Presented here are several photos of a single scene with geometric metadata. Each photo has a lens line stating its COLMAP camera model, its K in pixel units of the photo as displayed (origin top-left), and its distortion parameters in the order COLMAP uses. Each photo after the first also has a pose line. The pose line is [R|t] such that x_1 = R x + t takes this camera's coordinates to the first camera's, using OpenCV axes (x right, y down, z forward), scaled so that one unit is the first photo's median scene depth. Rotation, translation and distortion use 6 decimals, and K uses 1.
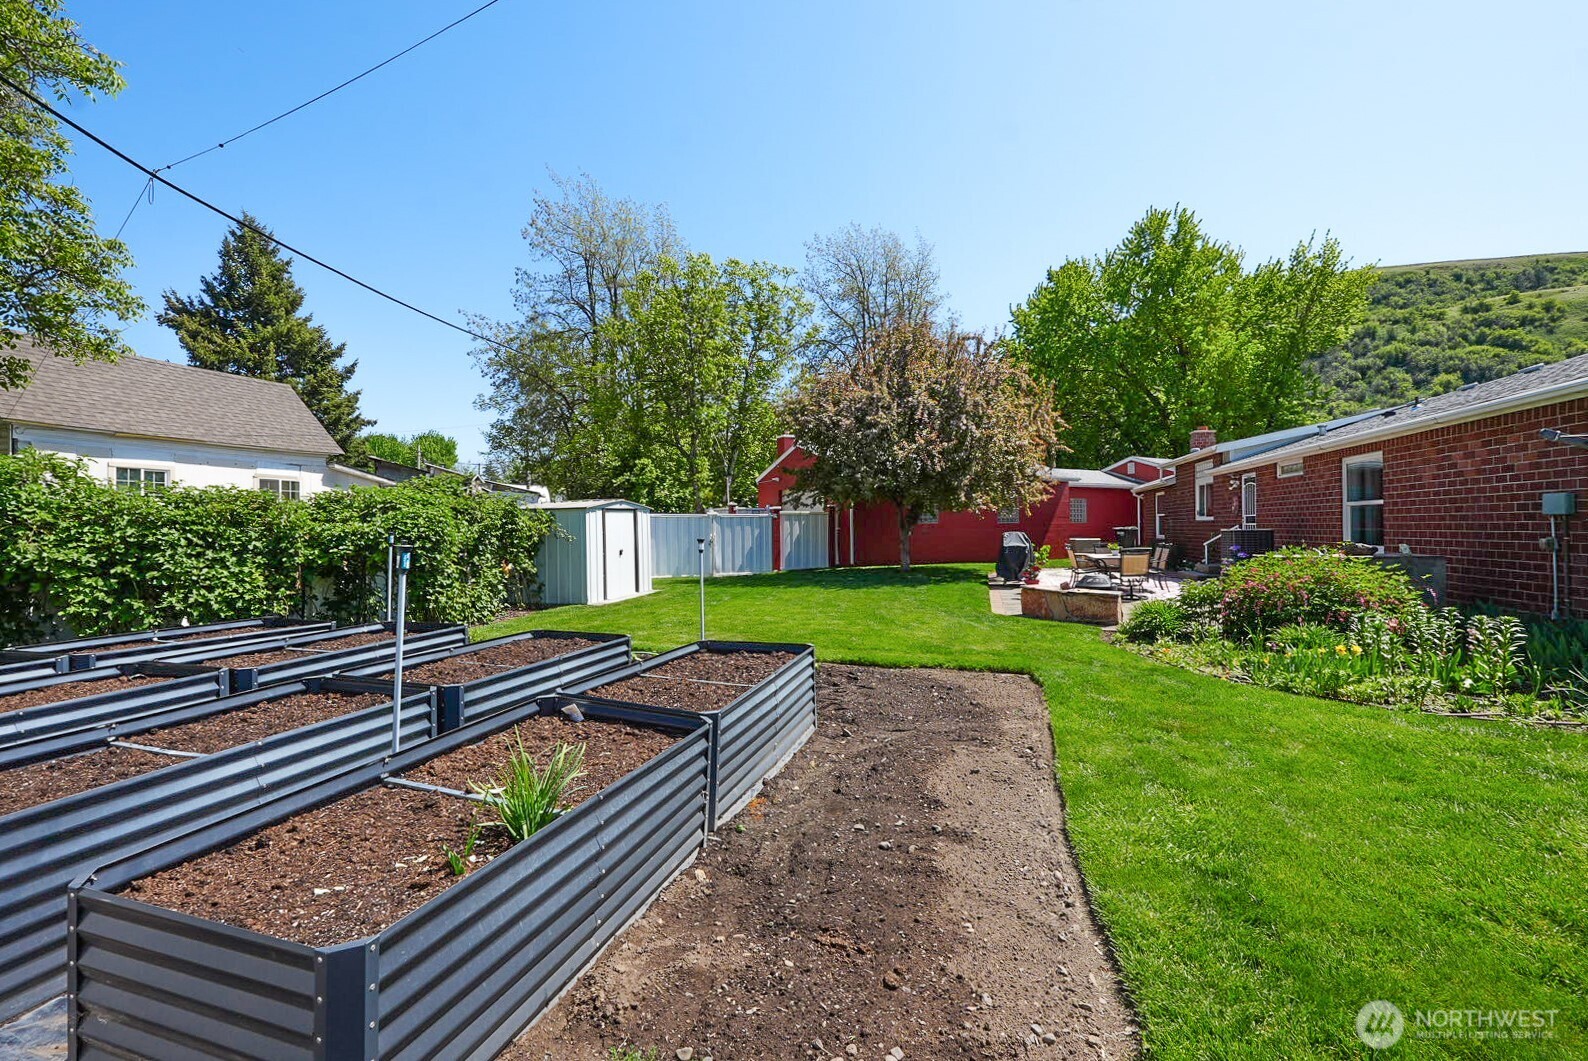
lens RADIAL K [[653.0, 0, 786.9], [0, 653.0, 526.6], [0, 0, 1]] dist [-0.002193, -0.000193]
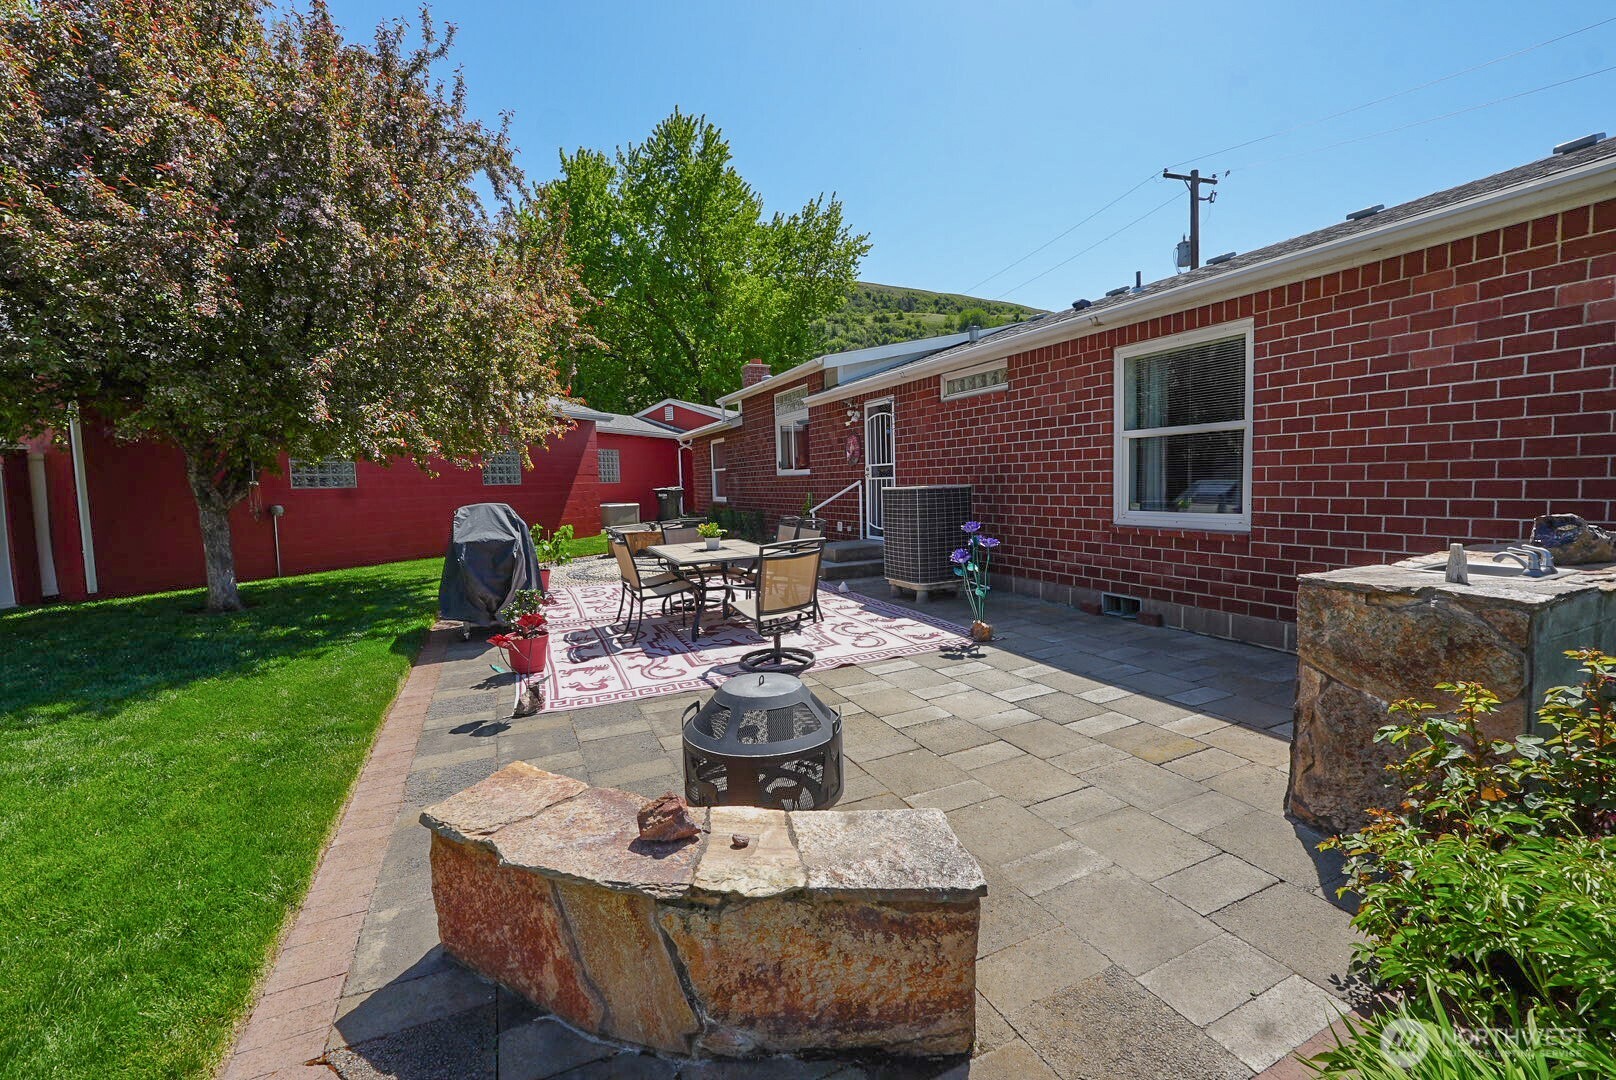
lens RADIAL K [[644.8, 0, 810.6], [0, 644.8, 506.8], [0, 0, 1]] dist [-0.001536, -0.000083]
pose [[0.739302, -0.039205, 0.672232, 0.105865], [0.020697, 0.999155, 0.035509, -0.000046], [-0.673056, -0.012339, 0.739489, 0.261158]]
